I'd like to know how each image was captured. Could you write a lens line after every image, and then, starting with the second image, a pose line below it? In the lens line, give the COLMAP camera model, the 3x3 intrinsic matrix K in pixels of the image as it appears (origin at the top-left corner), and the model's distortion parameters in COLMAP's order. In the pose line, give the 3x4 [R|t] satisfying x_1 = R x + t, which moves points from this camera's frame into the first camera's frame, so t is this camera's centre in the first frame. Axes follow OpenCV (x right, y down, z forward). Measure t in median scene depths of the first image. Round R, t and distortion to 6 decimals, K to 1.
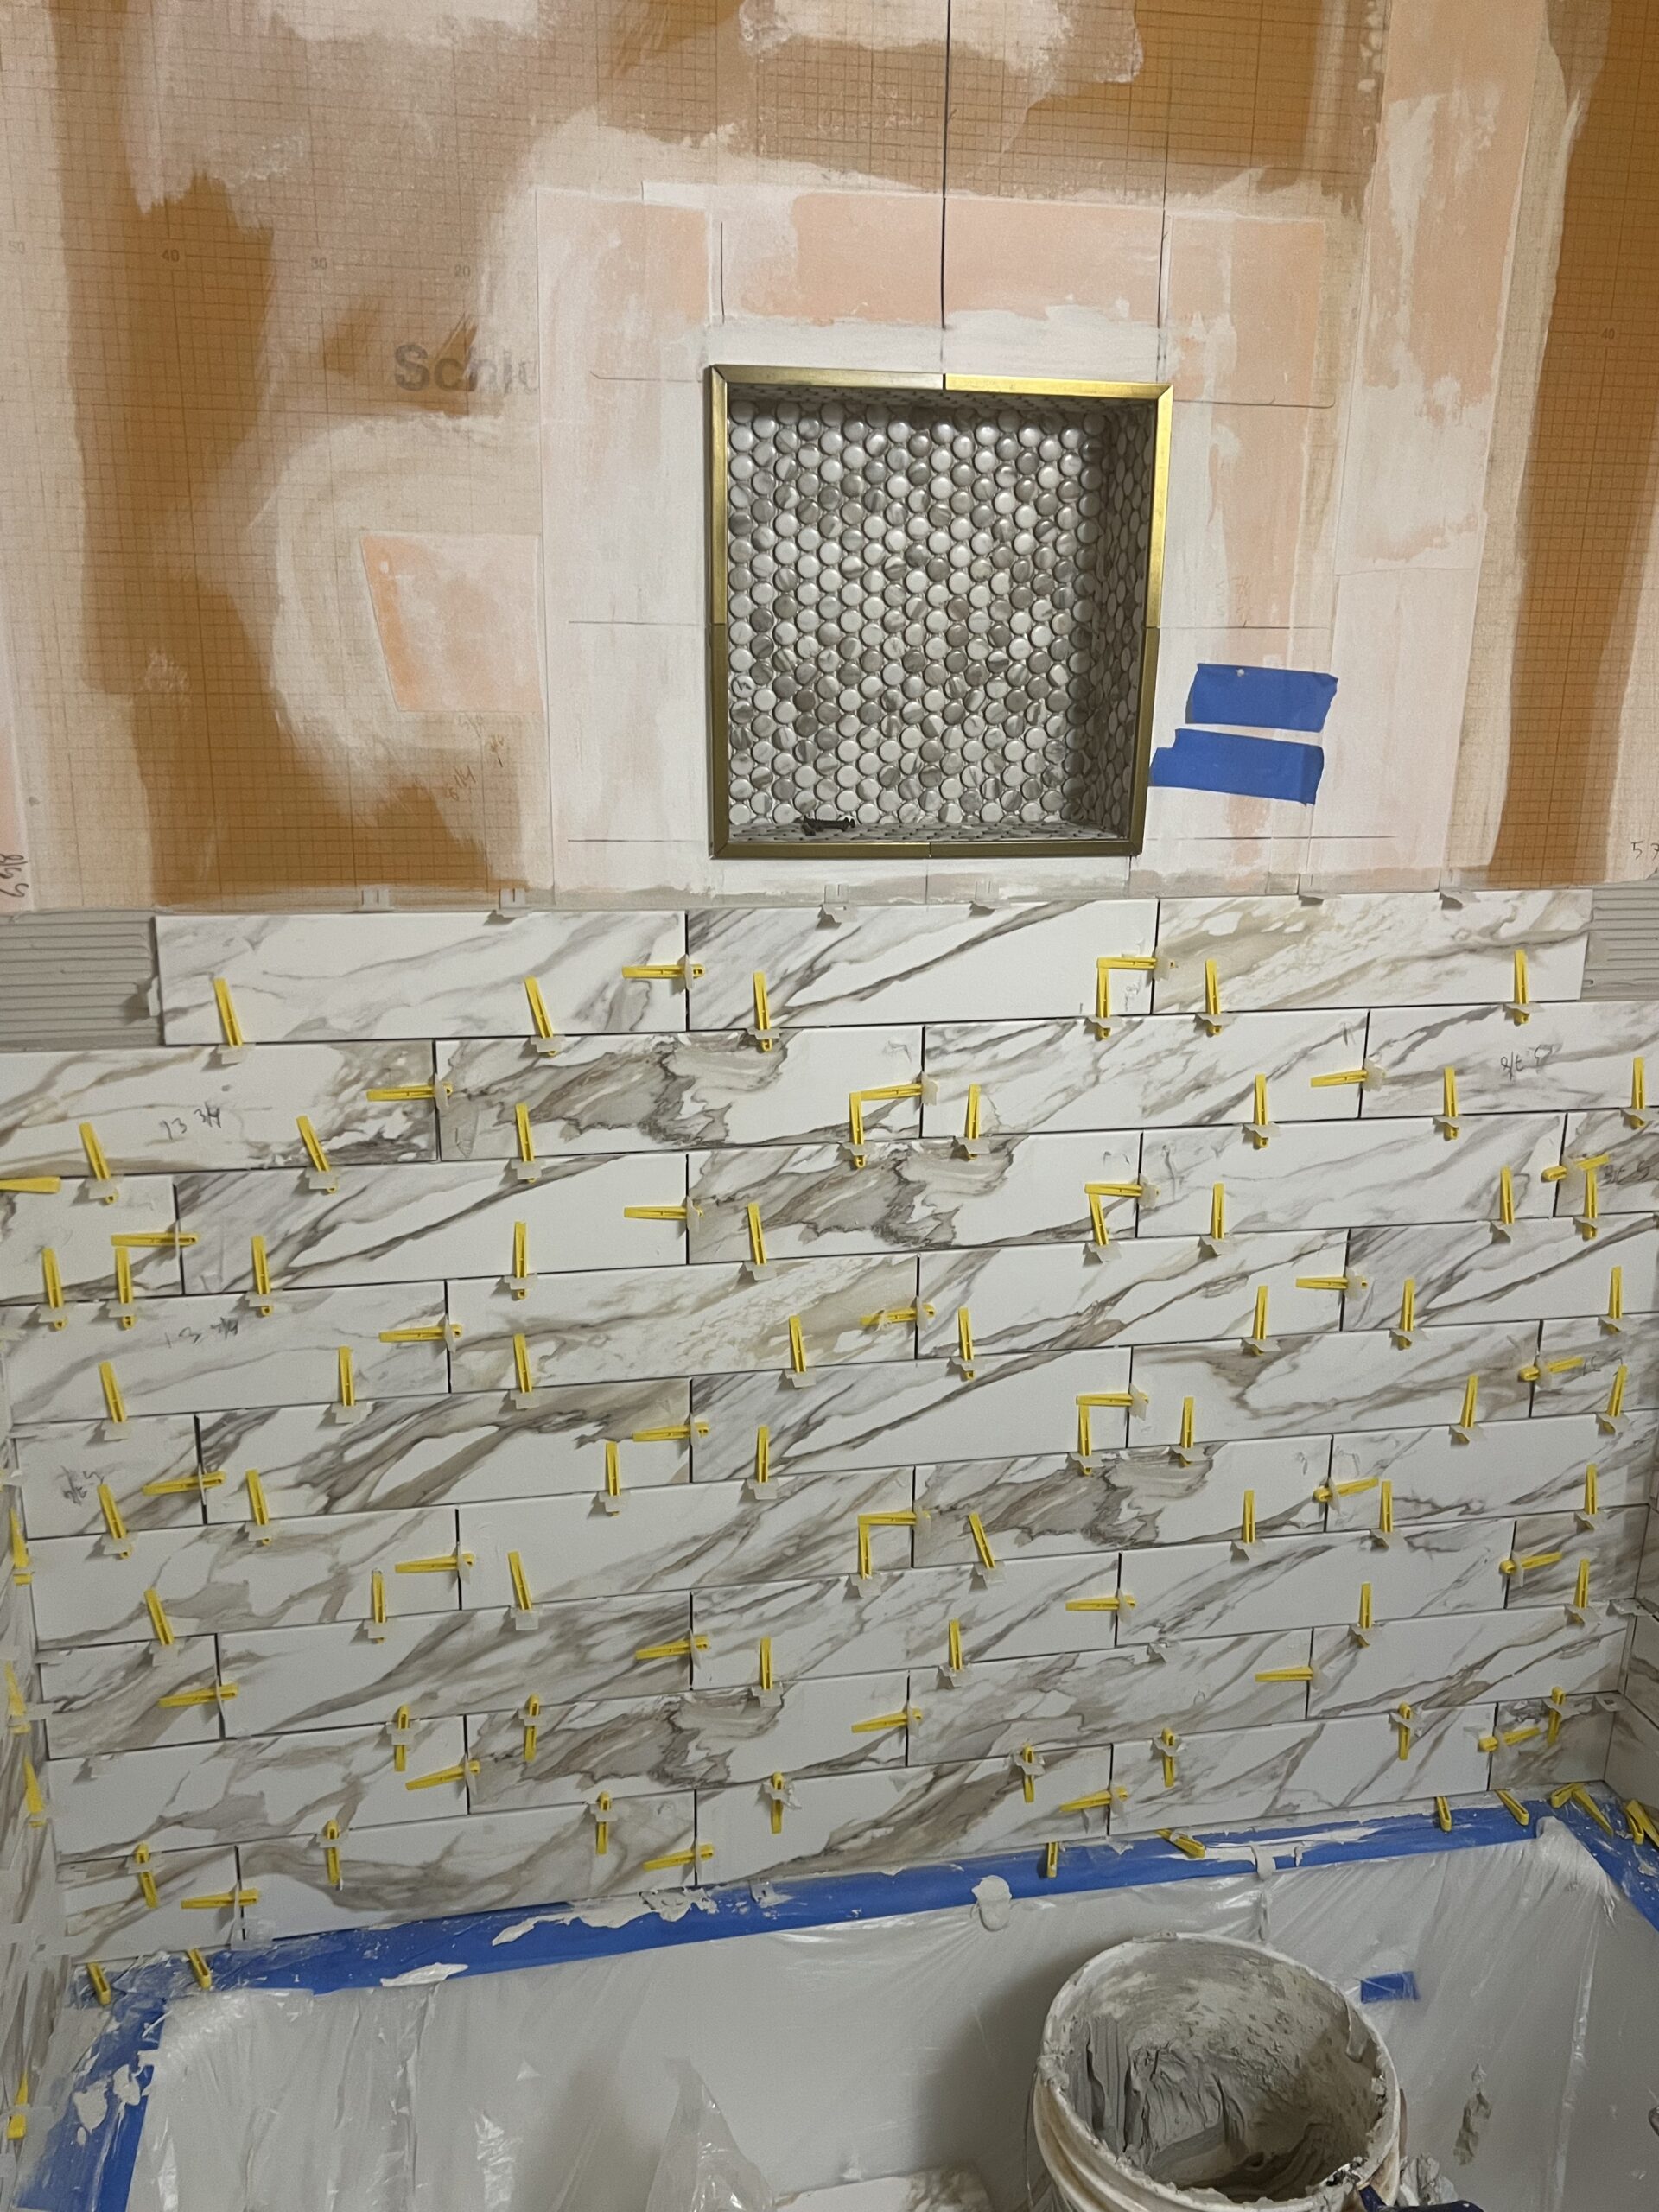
lens RADIAL K [[1840.3, 0, 842.6], [0, 1840.3, 1112.5], [0, 0, 1]] dist [0.071488, -0.085625]
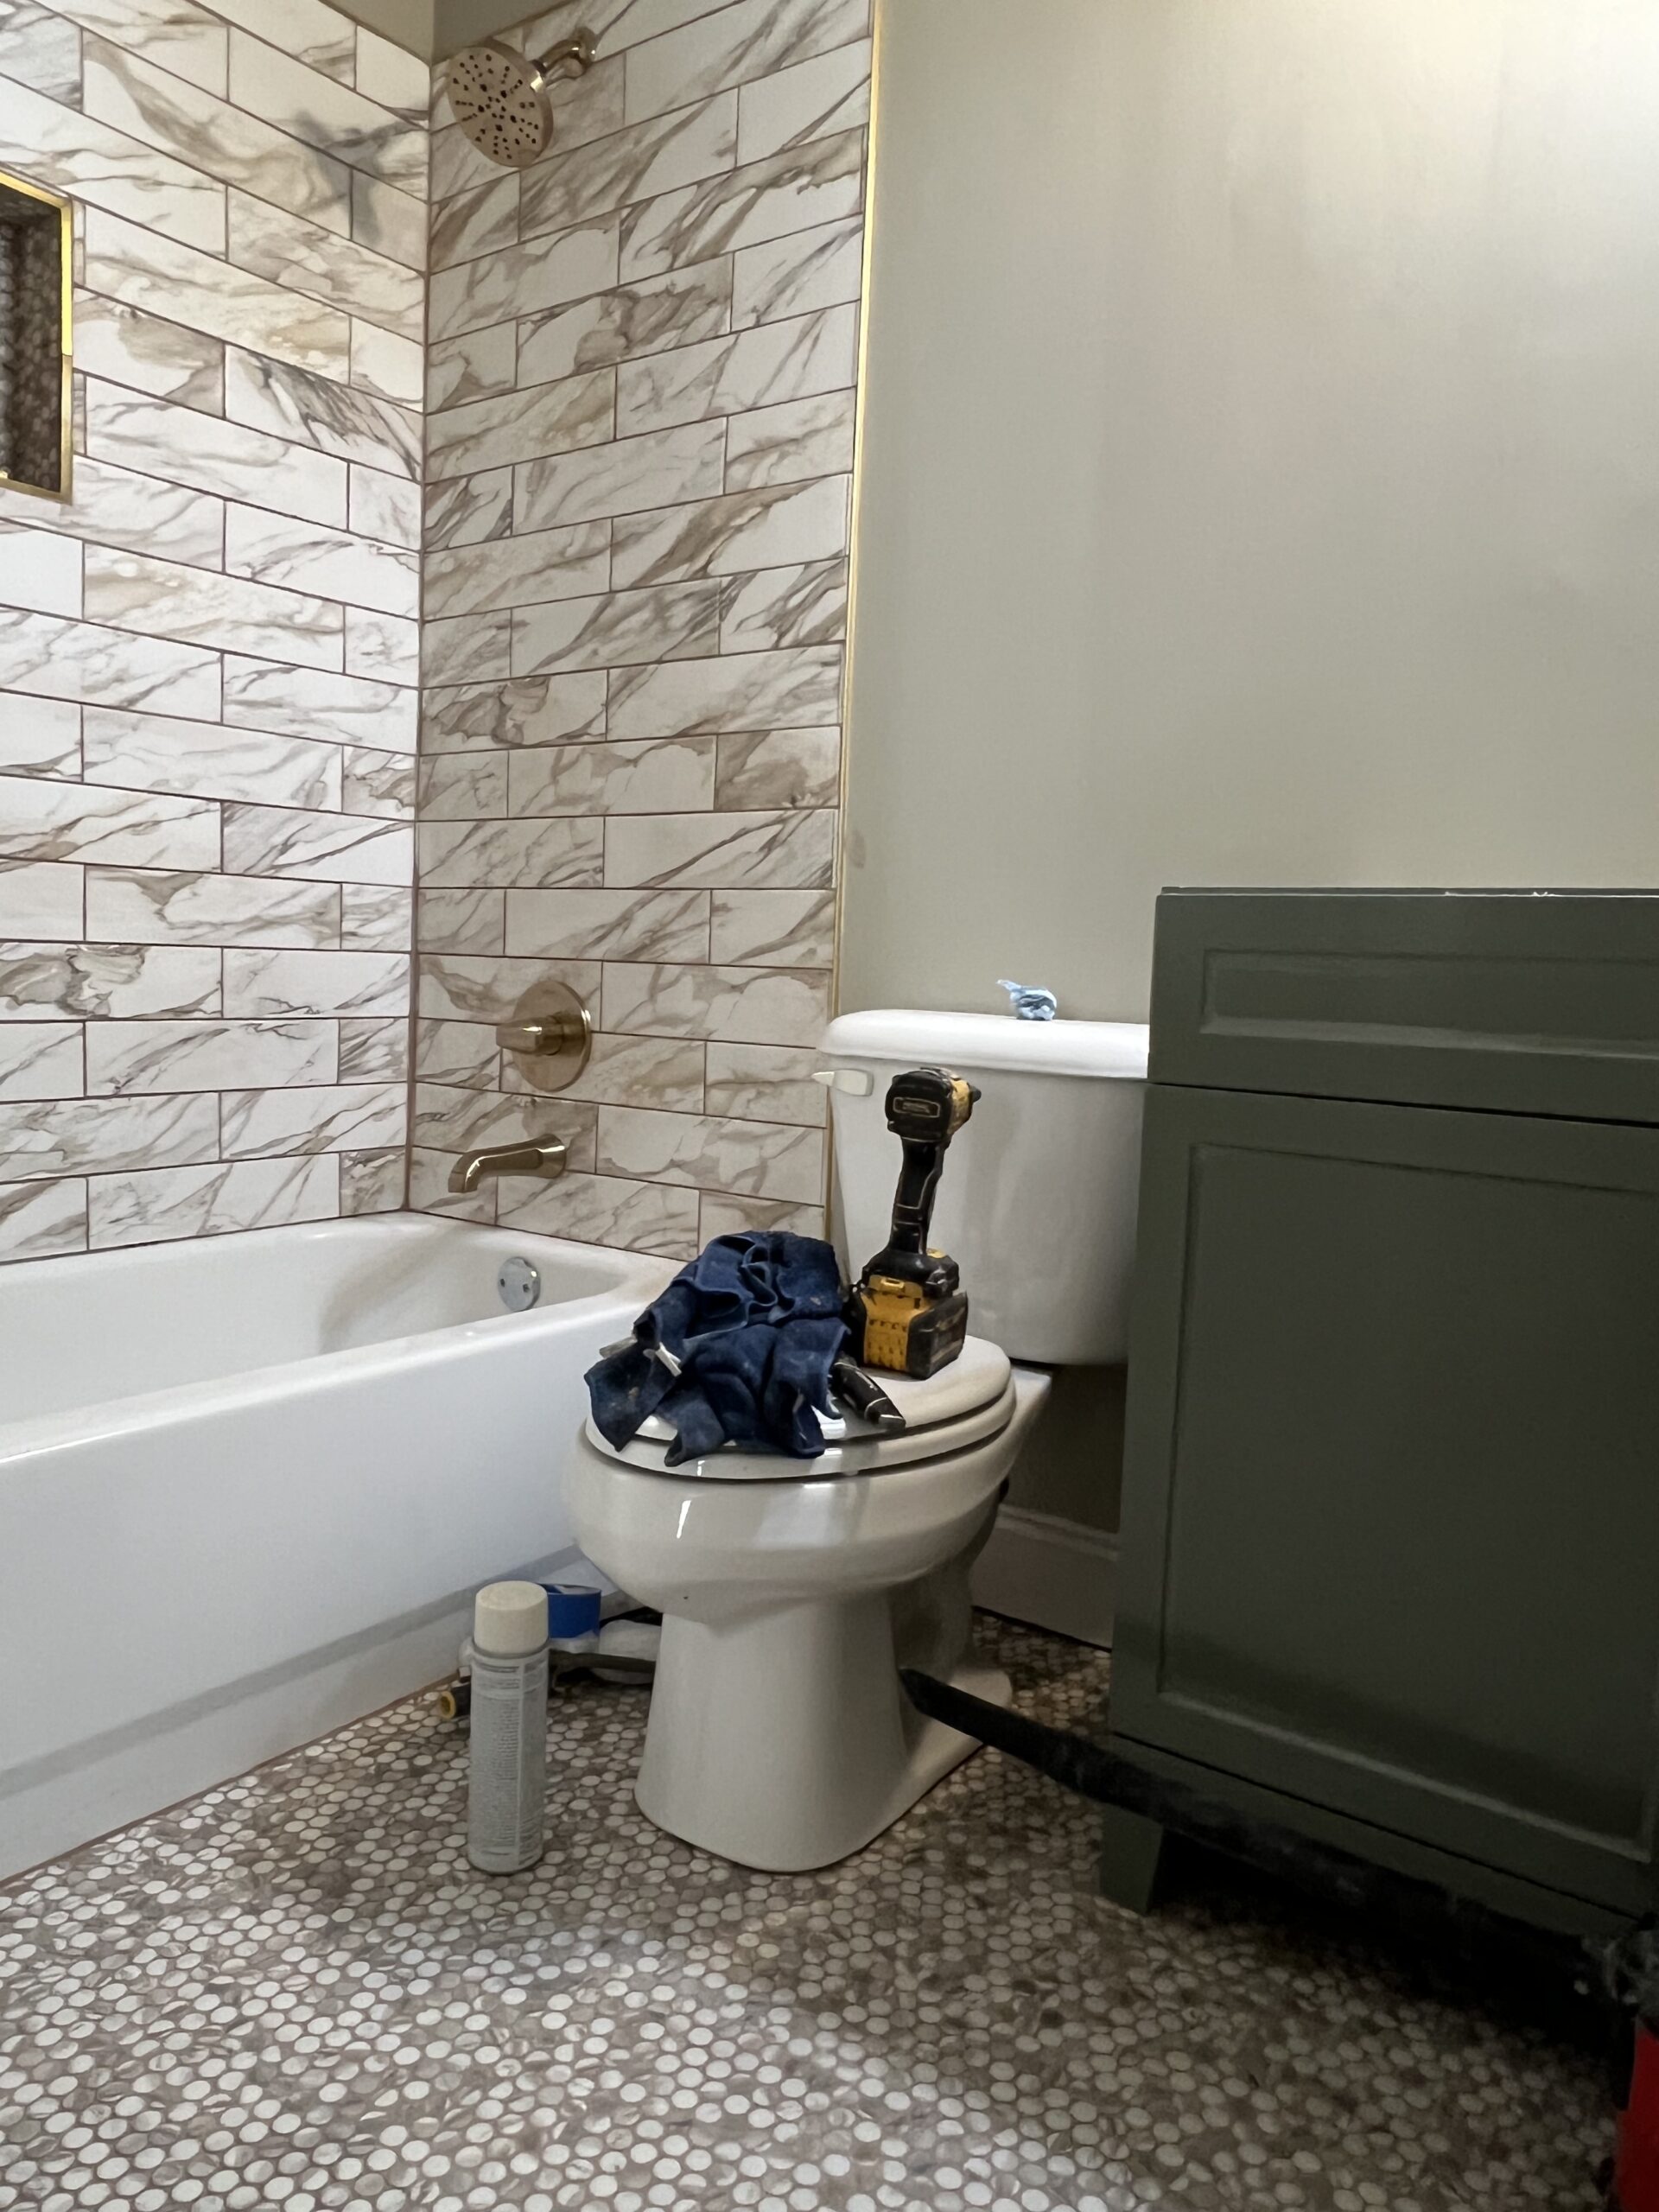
lens RADIAL K [[1559.8, 0, 809.6], [0, 1559.8, 1108.1], [0, 0, 1]] dist [0.001939, -0.005399]
pose [[0.736475, -0.050688, 0.674563, -0.272057], [0.152441, 0.983975, -0.092494, 0.543177], [-0.659065, 0.170951, 0.732400, -0.245876]]
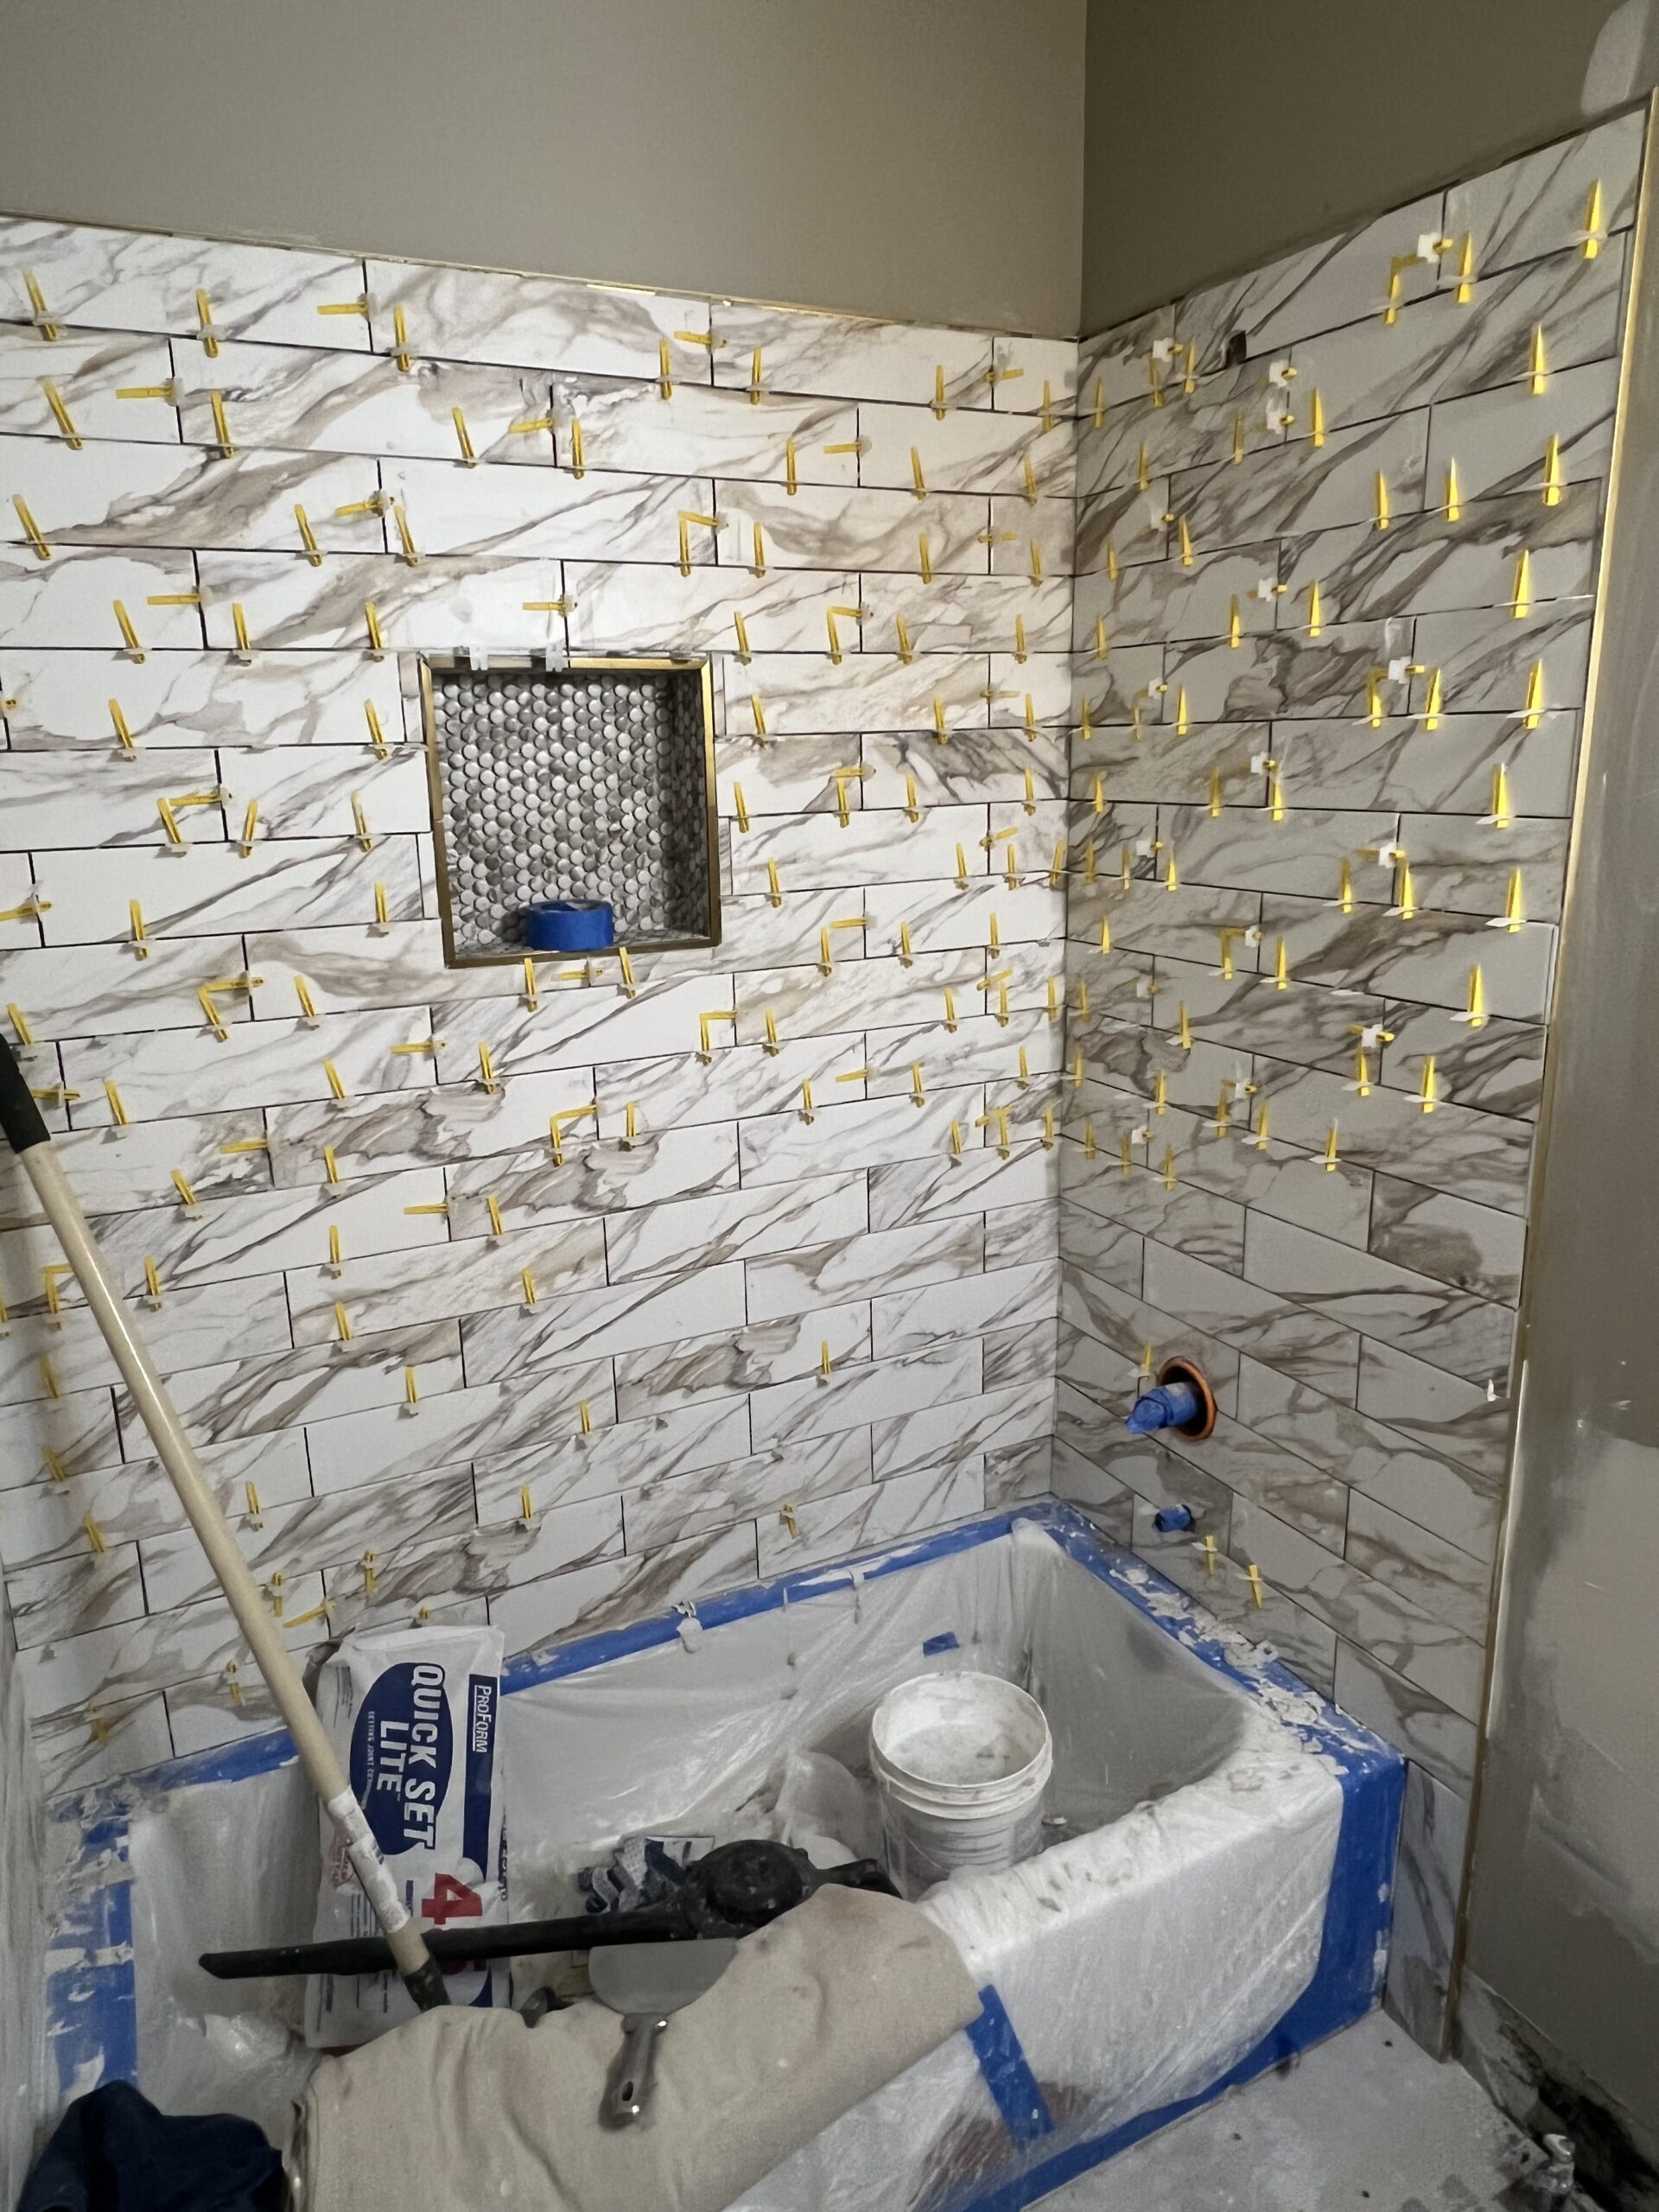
lens RADIAL K [[1415.5, 0, 823.1], [0, 1415.5, 1098.5], [0, 0, 1]] dist [-0.000355, -0.000881]
pose [[0.961992, -0.101197, 0.253635, -0.072720], [0.107807, 0.994096, -0.012260, 0.014343], [-0.250897, 0.039138, 0.967222, -0.190396]]
